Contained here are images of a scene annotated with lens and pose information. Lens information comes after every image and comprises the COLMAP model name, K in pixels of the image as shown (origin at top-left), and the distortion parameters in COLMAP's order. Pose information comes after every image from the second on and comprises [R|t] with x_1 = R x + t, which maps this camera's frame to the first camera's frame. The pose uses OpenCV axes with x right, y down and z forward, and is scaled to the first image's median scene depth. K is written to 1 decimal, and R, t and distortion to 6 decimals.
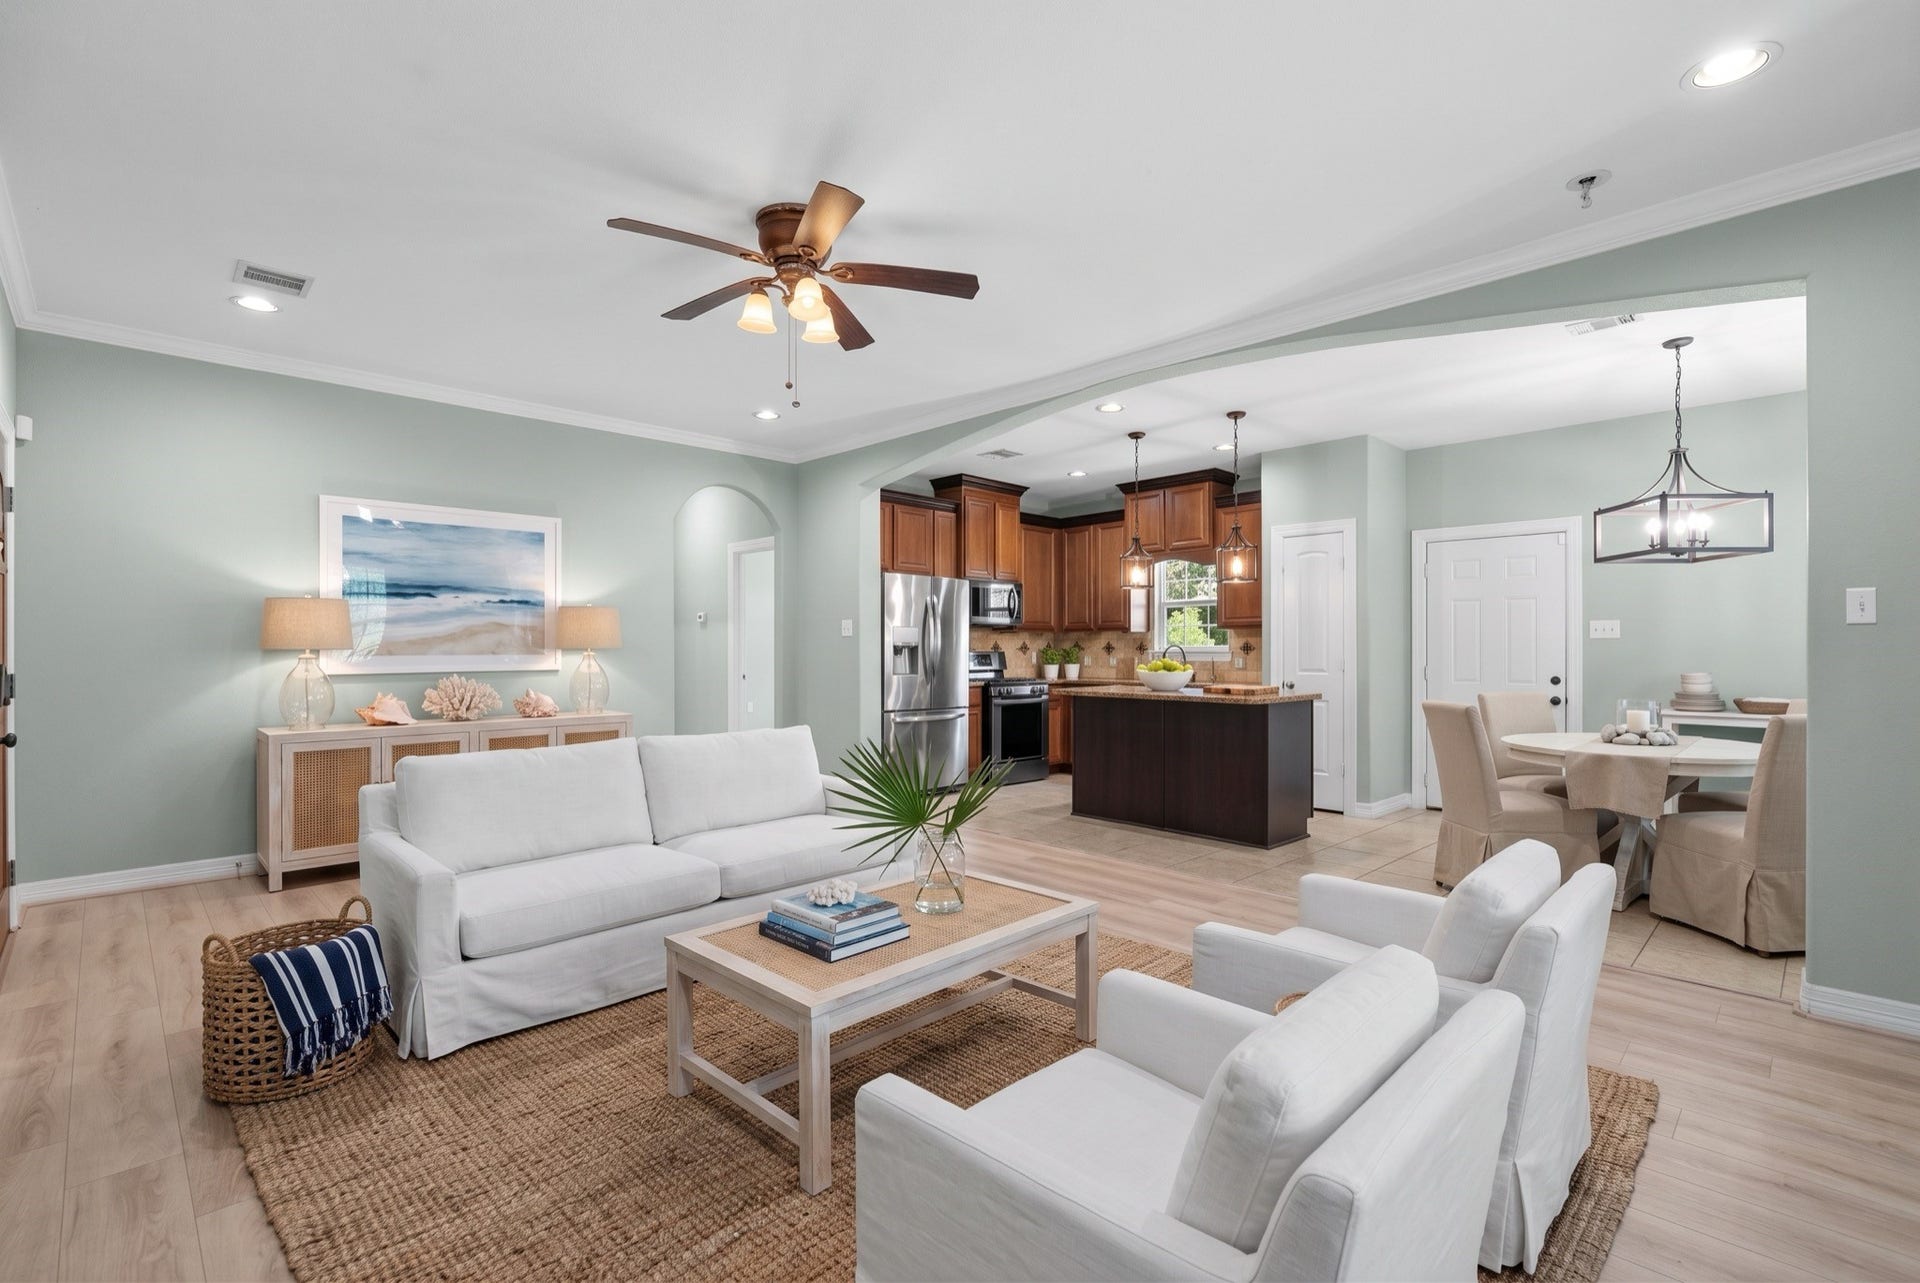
lens RADIAL K [[860.8, 0, 1001.9], [0, 860.8, 652.7], [0, 0, 1]] dist [0.026843, -0.000051]
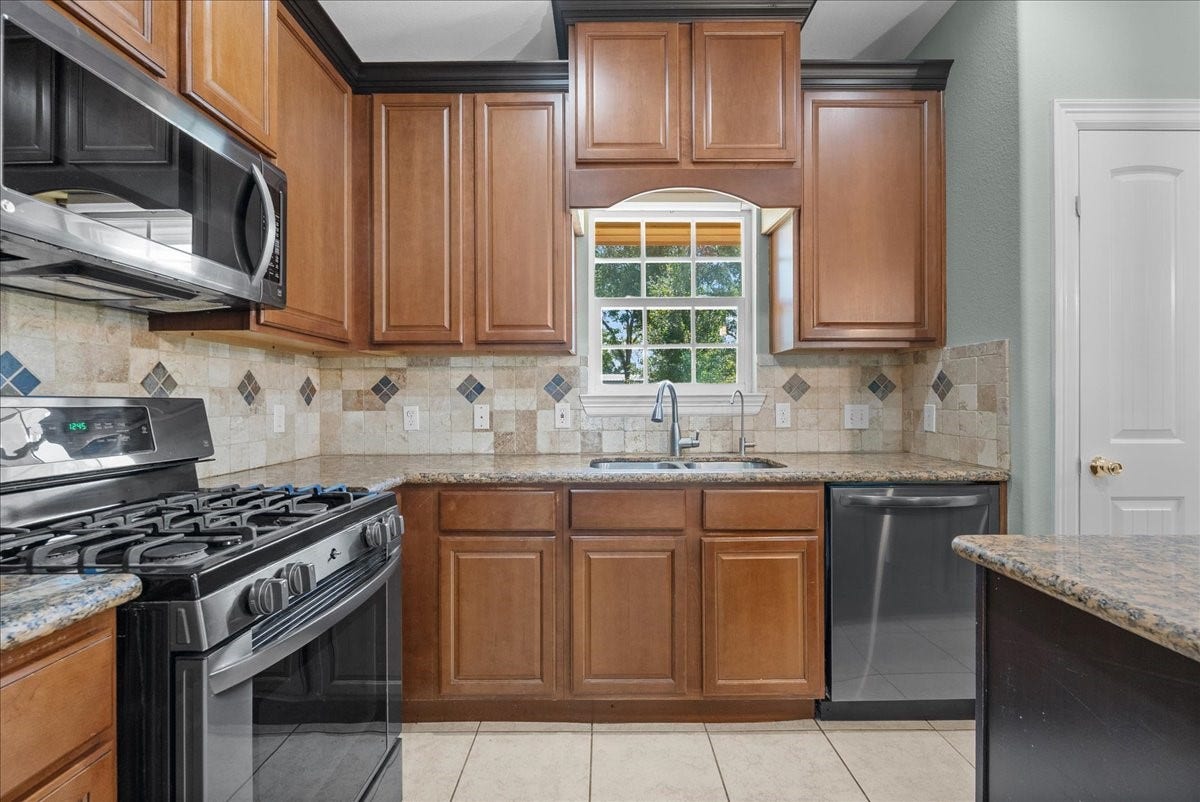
lens RADIAL K [[538.9, 0, 602.0], [0, 538.9, 398.9], [0, 0, 1]] dist [-0.005174, -0.000548]
pose [[0.719472, -0.006129, 0.694494, -0.029420], [0.007728, 0.999970, 0.000820, -0.000109], [-0.694478, 0.004777, 0.719498, 0.848686]]
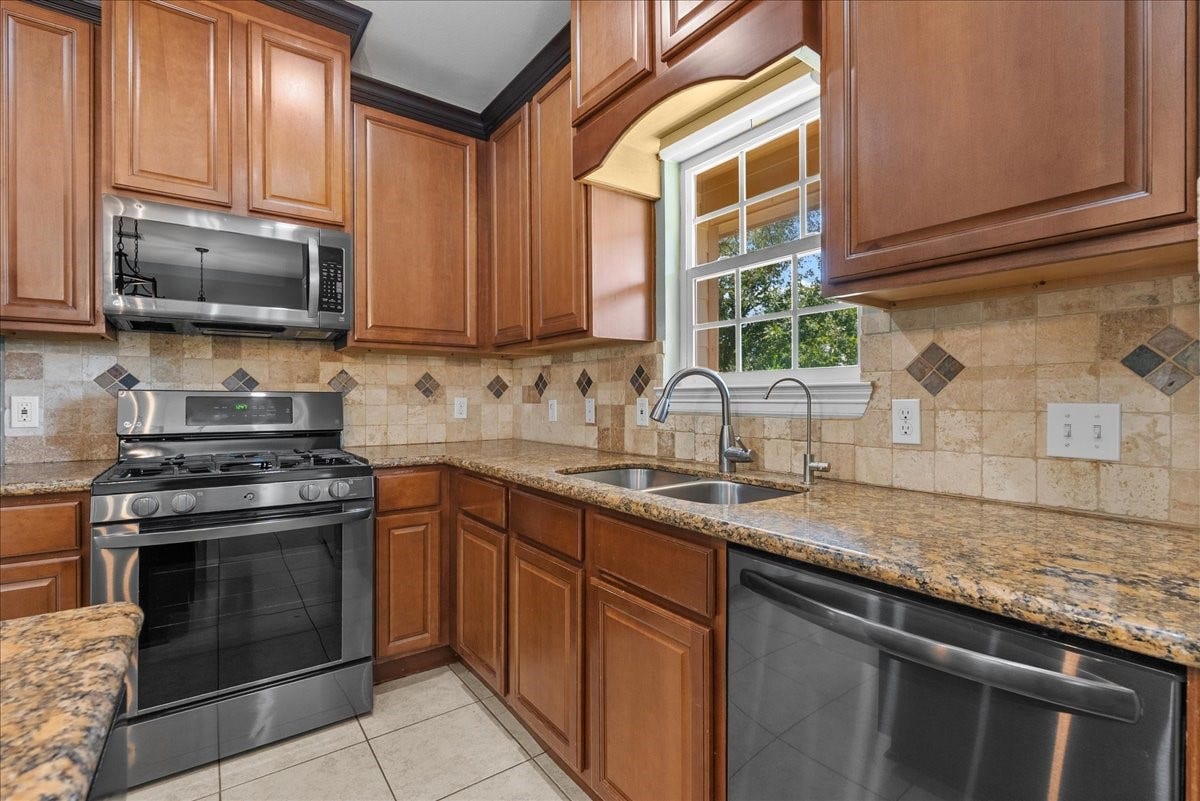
lens RADIAL K [[538.9, 0, 602.0], [0, 538.9, 398.4], [0, 0, 1]] dist [-0.005174, -0.000548]
pose [[0.985827, -0.004753, -0.167700, 0.208051], [0.004873, 0.999988, 0.000304, 0.002884], [0.167697, -0.001117, 0.985838, 0.814849]]
